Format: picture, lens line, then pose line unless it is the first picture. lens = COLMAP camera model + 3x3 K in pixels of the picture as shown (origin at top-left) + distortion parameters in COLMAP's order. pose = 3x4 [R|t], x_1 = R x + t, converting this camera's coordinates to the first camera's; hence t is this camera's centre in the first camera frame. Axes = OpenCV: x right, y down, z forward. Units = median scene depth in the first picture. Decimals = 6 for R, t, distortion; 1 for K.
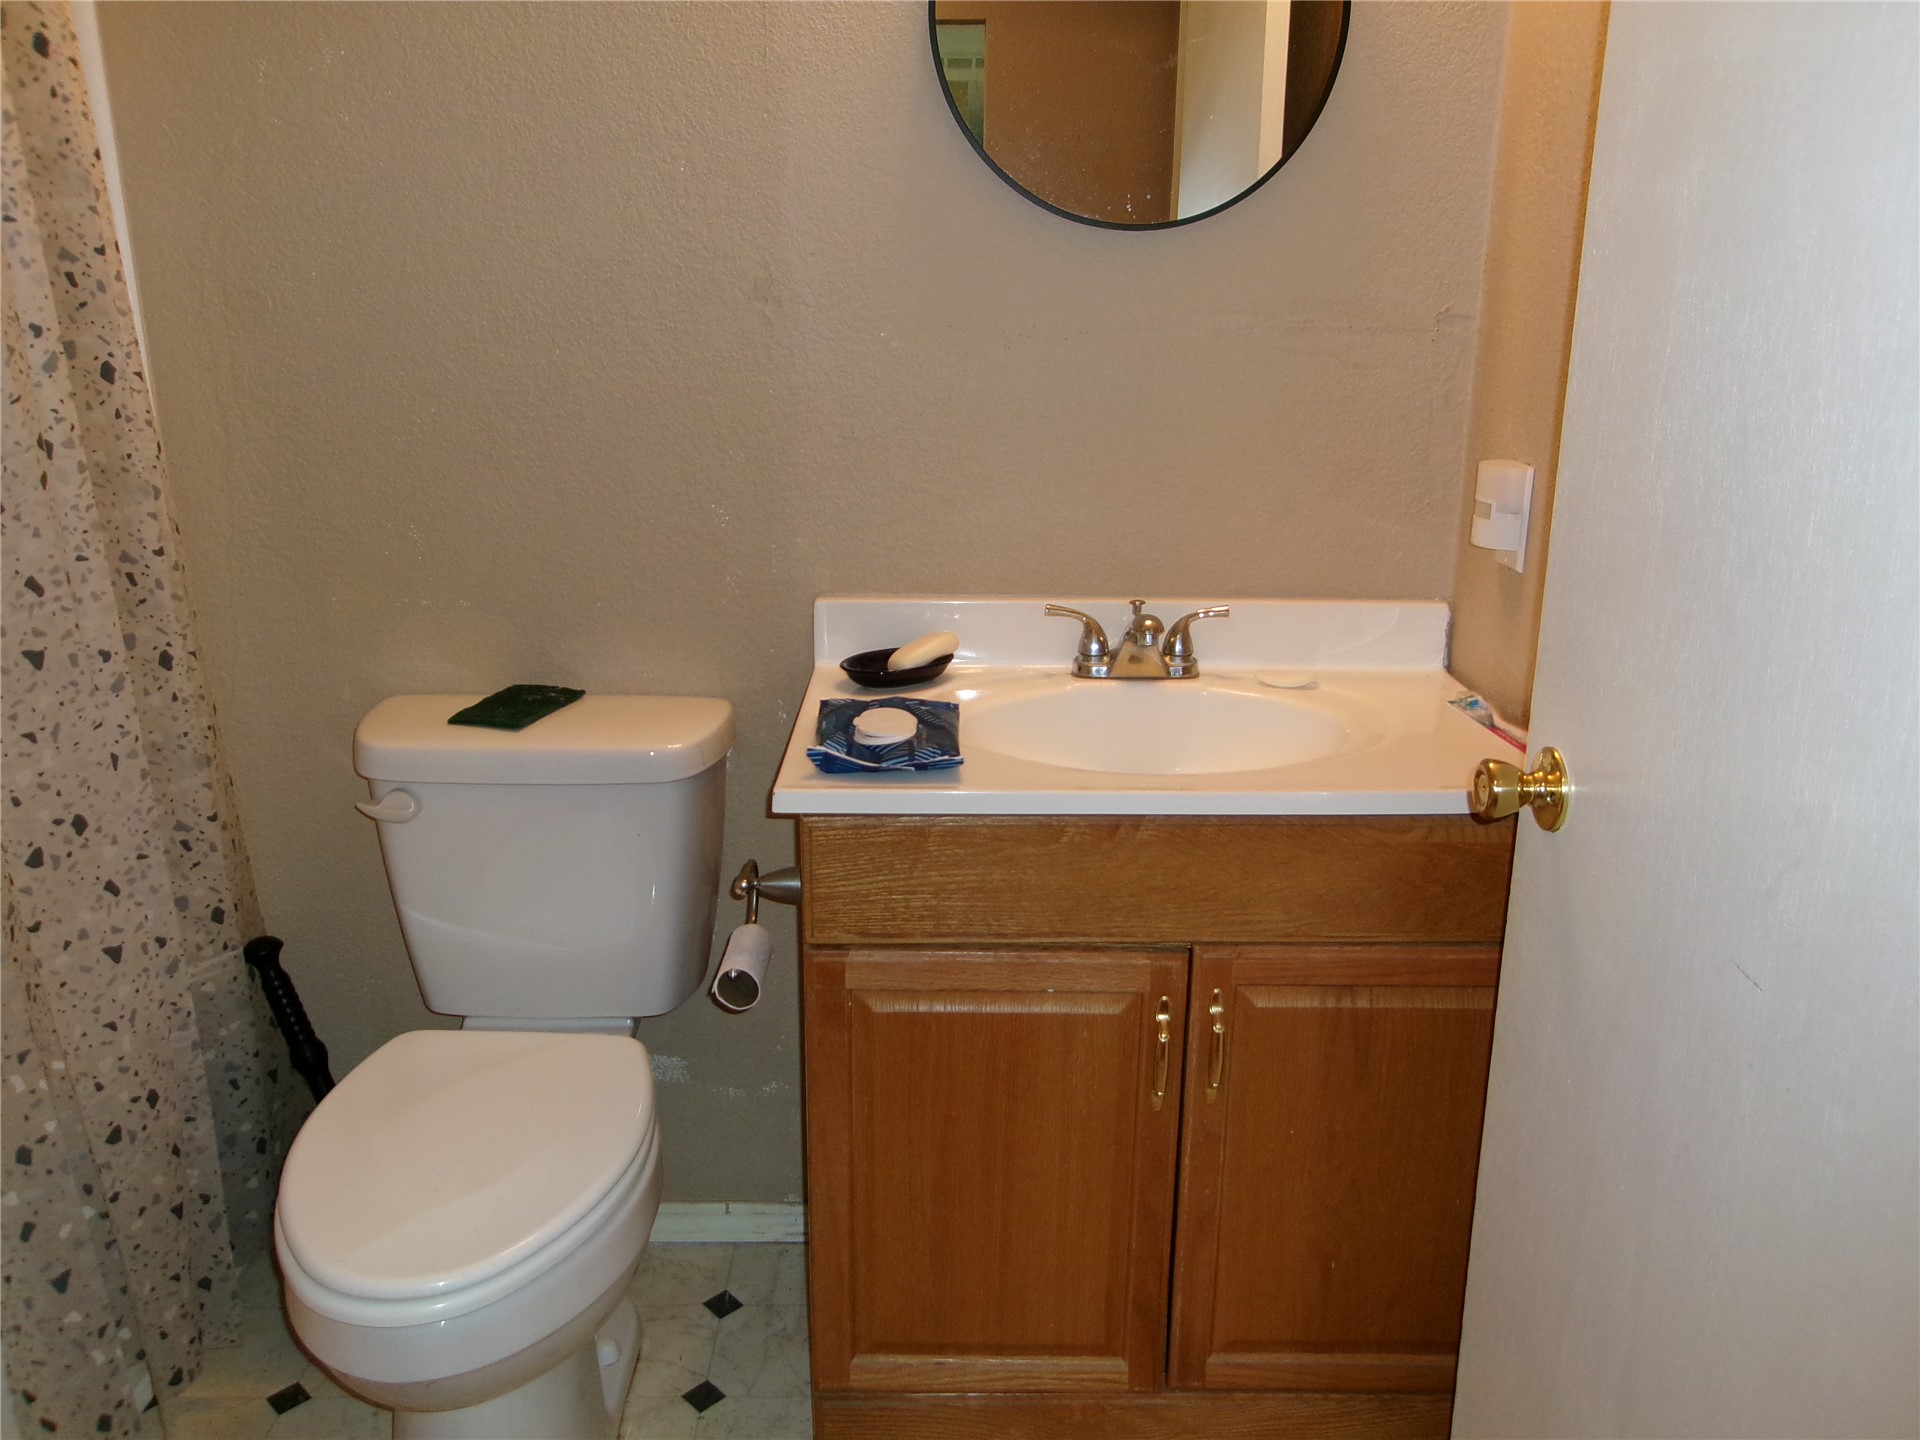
lens RADIAL K [[1510.9, 0, 940.3], [0, 1510.9, 724.7], [0, 0, 1]] dist [-0.004584, 0.032333]
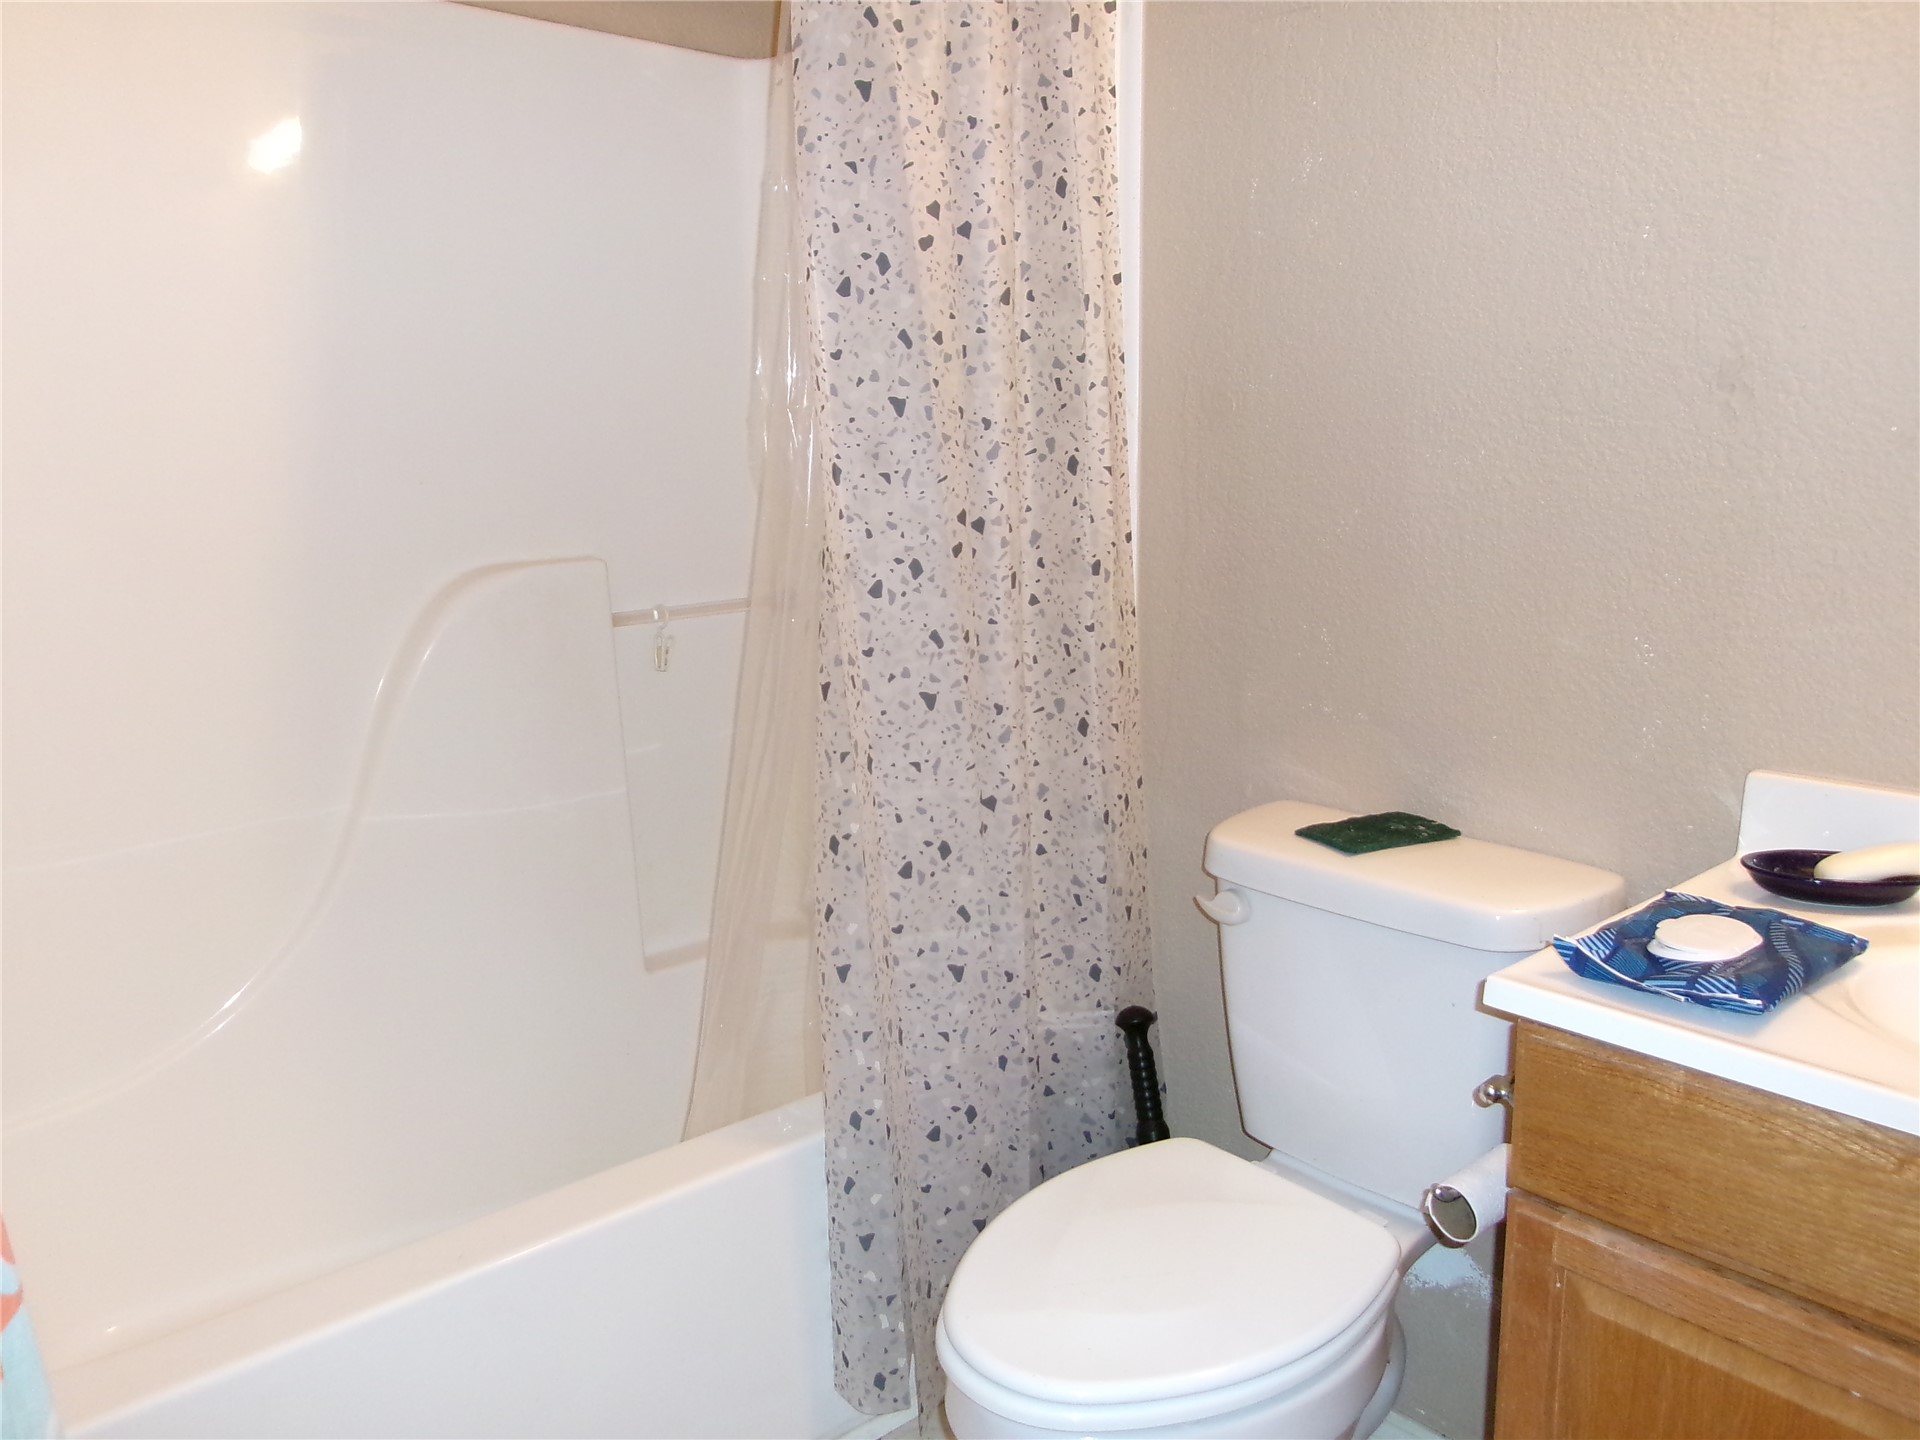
lens RADIAL K [[1510.9, 0, 953.3], [0, 1510.9, 719.7], [0, 0, 1]] dist [-0.004584, 0.032333]
pose [[0.657505, 0.134318, -0.741381, 0.246508], [-0.206755, 0.978374, -0.006109, -0.022965], [0.724527, 0.157301, 0.671057, 0.214533]]
